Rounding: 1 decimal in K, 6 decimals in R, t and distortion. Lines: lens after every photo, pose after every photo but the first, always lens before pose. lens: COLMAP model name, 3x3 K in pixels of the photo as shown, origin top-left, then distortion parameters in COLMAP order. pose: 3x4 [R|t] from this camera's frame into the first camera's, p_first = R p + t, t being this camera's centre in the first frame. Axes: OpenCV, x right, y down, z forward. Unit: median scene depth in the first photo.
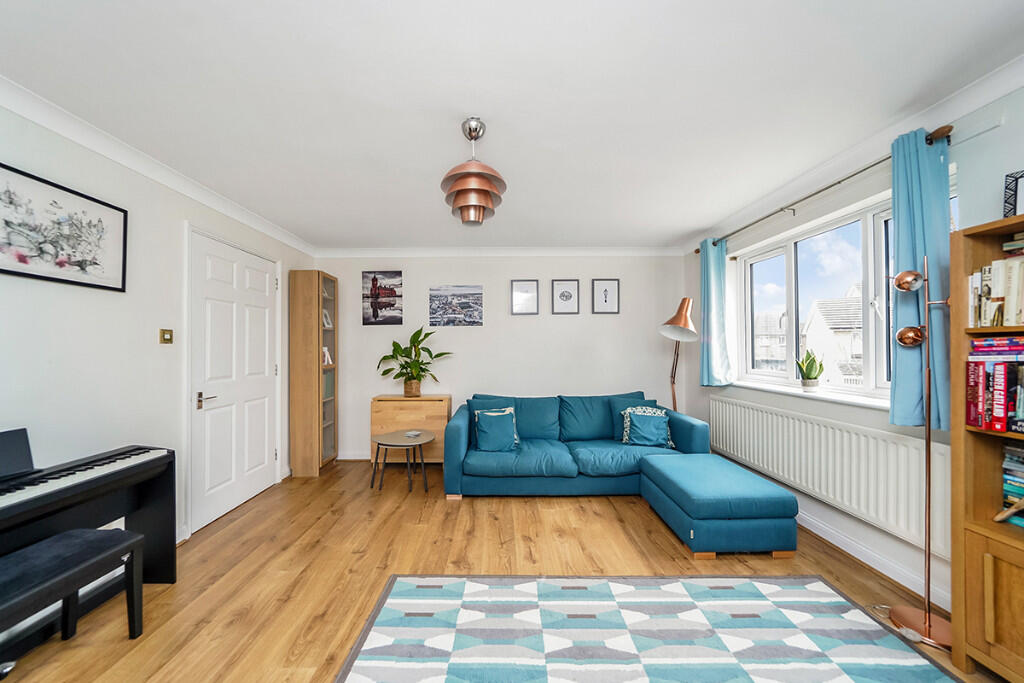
lens RADIAL K [[349.6, 0, 510.1], [0, 349.6, 344.4], [0, 0, 1]] dist [-0.017996, 0.000059]
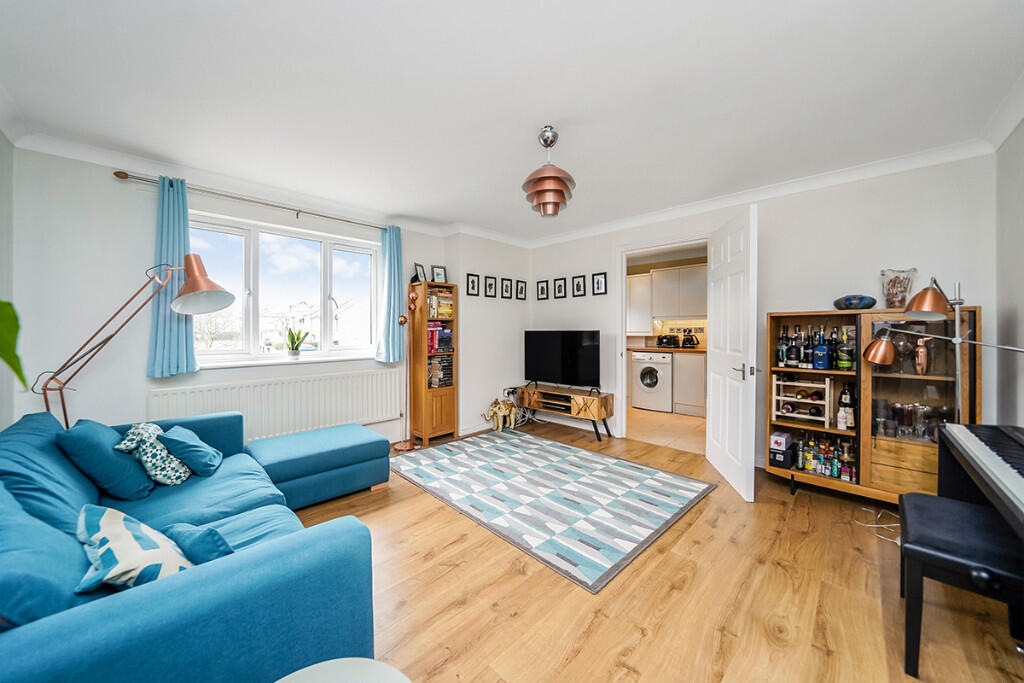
lens RADIAL K [[349.6, 0, 519.2], [0, 349.6, 336.9], [0, 0, 1]] dist [-0.017996, 0.000059]
pose [[-0.704800, -0.003420, 0.709398, -0.873584], [-0.004666, 0.999989, 0.000185, 0.077013], [-0.709391, -0.003180, -0.704808, 1.882508]]
